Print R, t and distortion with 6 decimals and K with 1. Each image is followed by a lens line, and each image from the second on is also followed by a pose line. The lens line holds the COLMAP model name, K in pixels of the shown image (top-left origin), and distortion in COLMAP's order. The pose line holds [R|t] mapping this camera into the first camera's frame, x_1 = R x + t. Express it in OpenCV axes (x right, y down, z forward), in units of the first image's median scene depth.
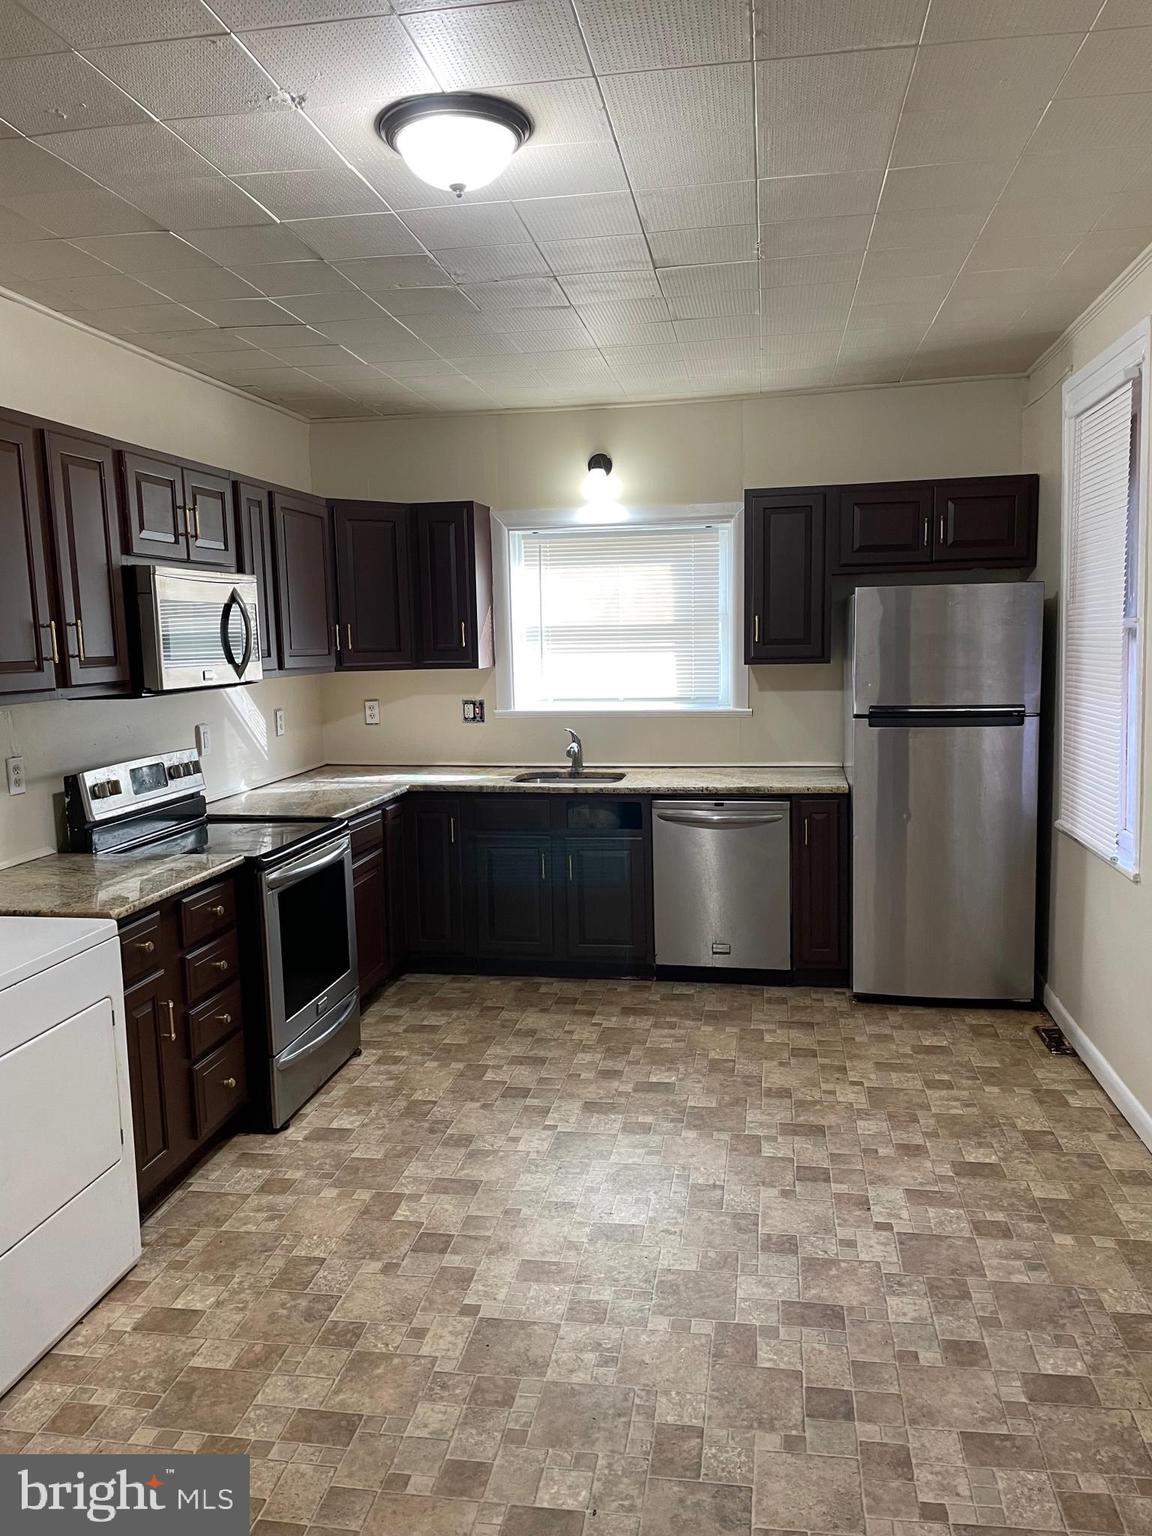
lens RADIAL K [[1172.8, 0, 580.3], [0, 1172.8, 767.6], [0, 0, 1]] dist [0.072801, -0.105546]
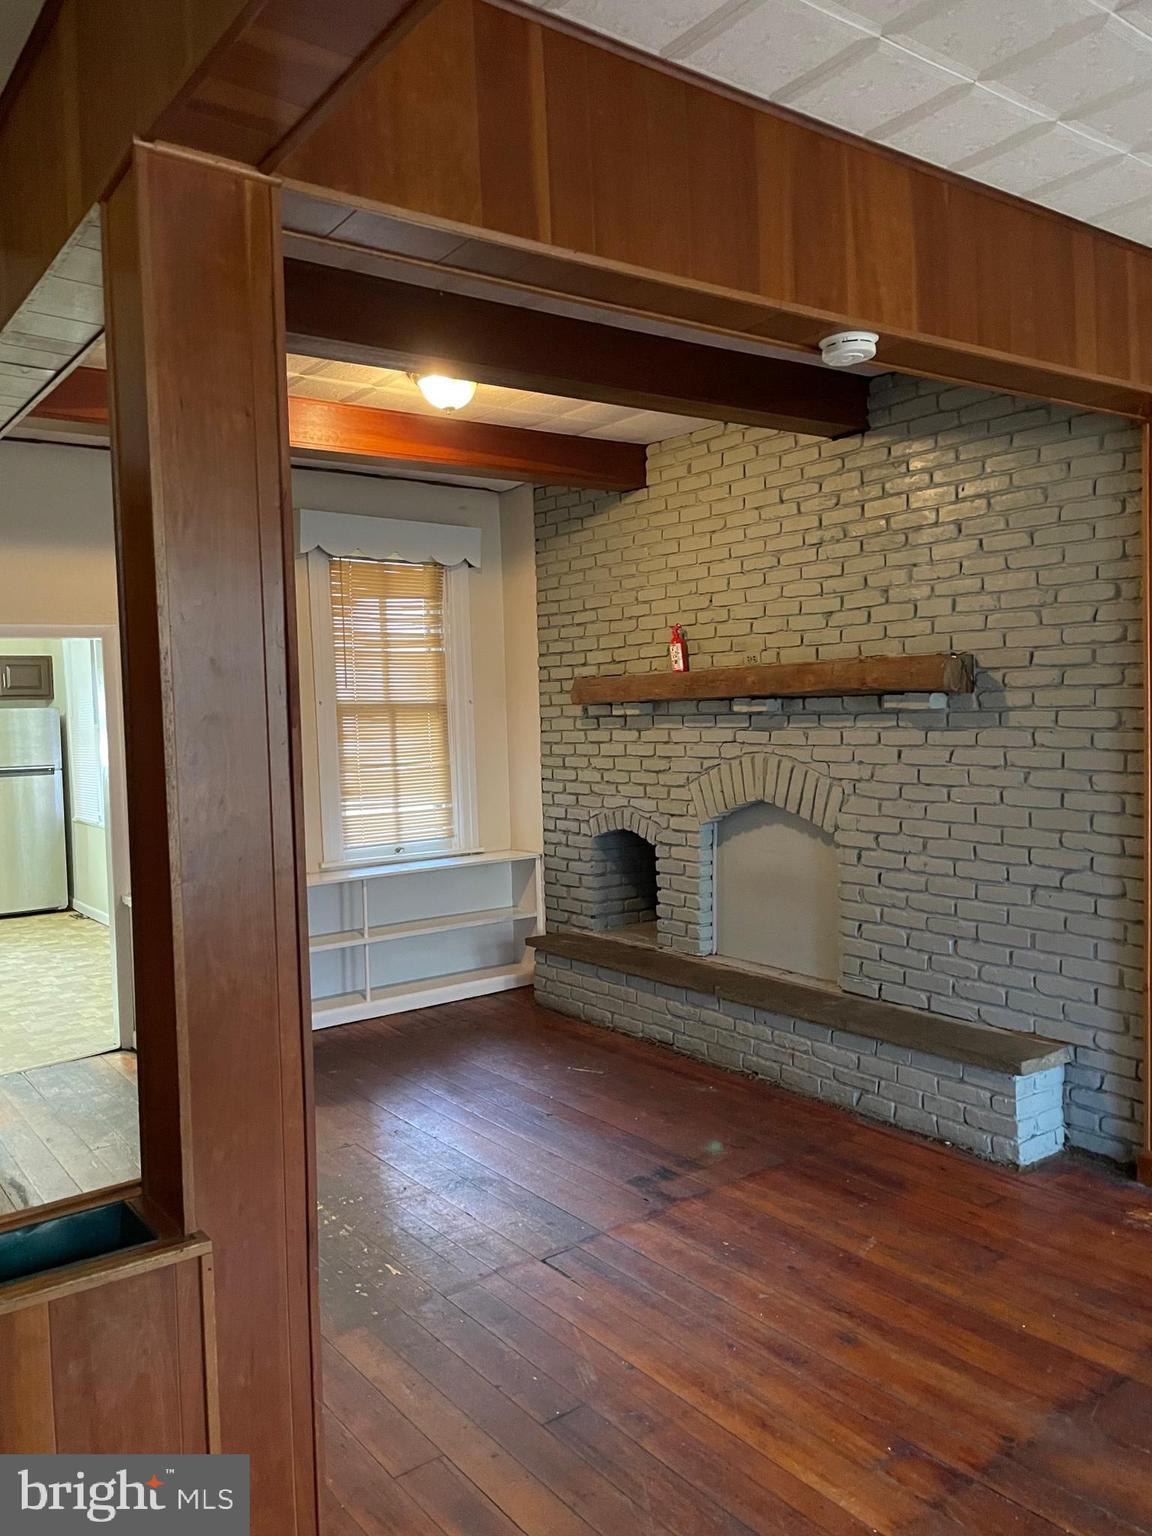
lens RADIAL K [[1172.8, 0, 582.8], [0, 1172.8, 762.6], [0, 0, 1]] dist [0.072801, -0.105546]
pose [[0.694124, -0.028057, 0.719308, -0.458762], [0.092365, 0.994452, -0.050342, 0.129322], [-0.713905, 0.101383, 0.692865, -1.064397]]
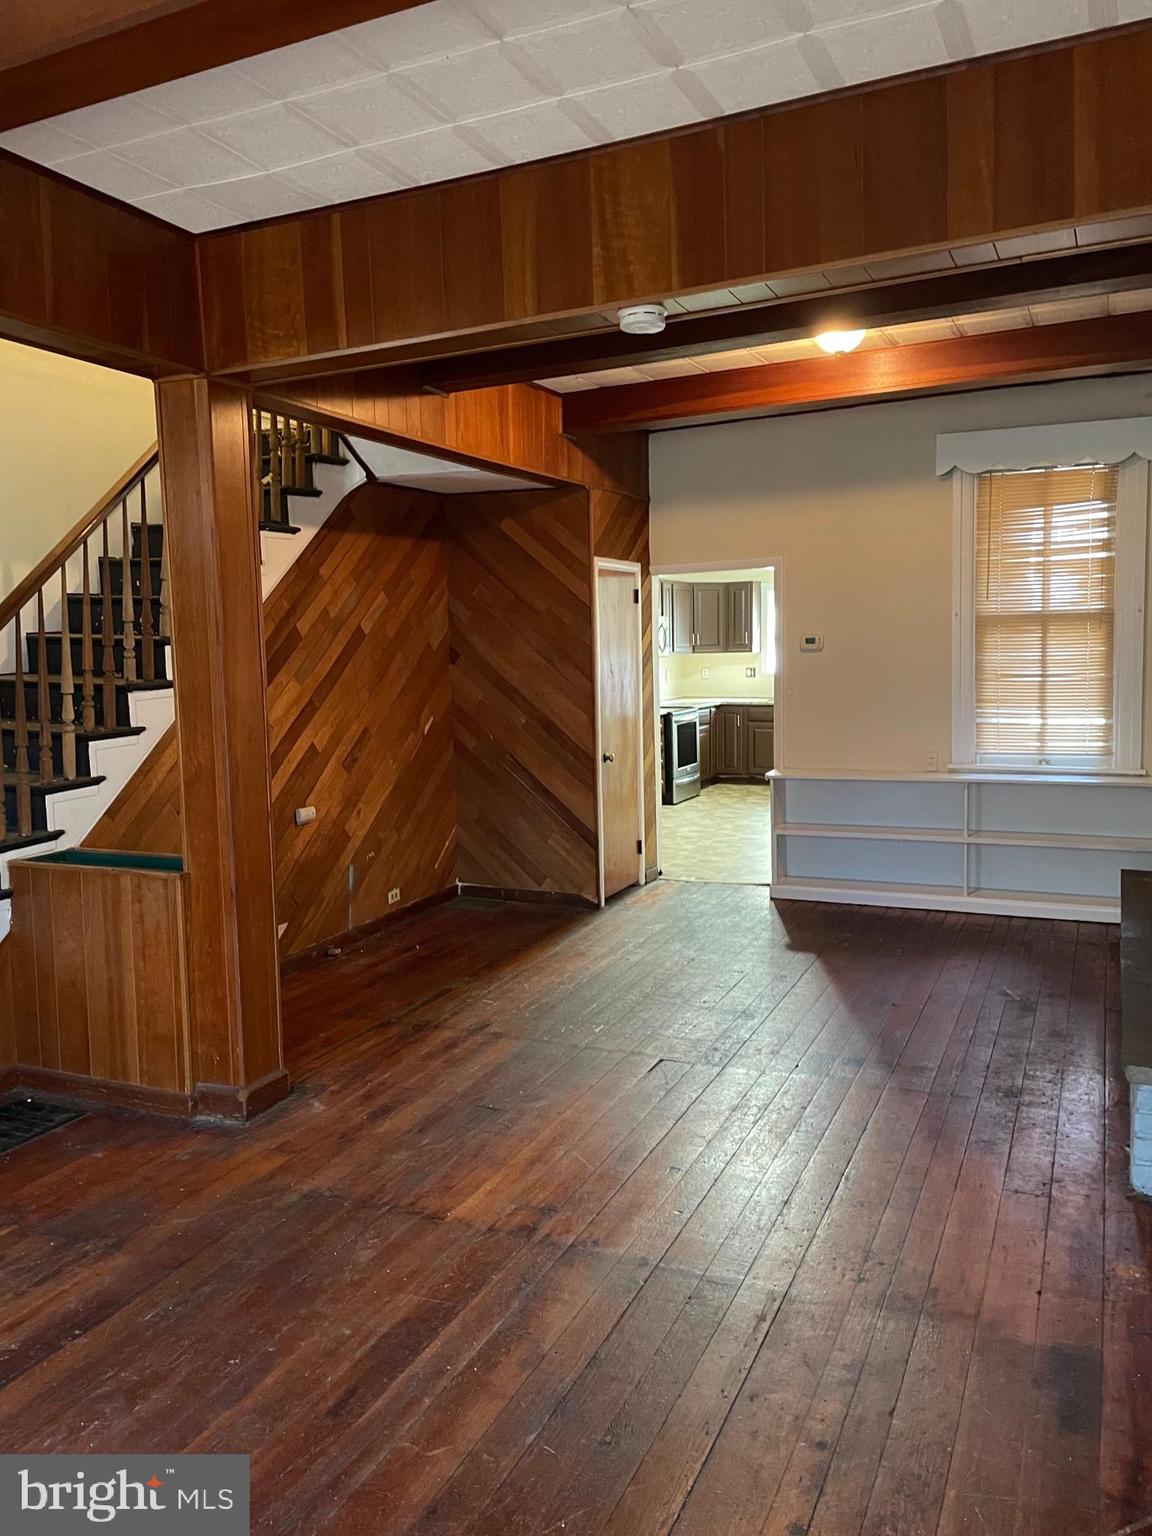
lens RADIAL K [[1172.8, 0, 525.7], [0, 1172.8, 741.8], [0, 0, 1]] dist [0.072801, -0.105546]
pose [[0.953951, 0.024332, -0.298974, 0.195625], [-0.032518, 0.999219, -0.022433, 0.167913], [0.298195, 0.031122, 0.953997, -1.427019]]
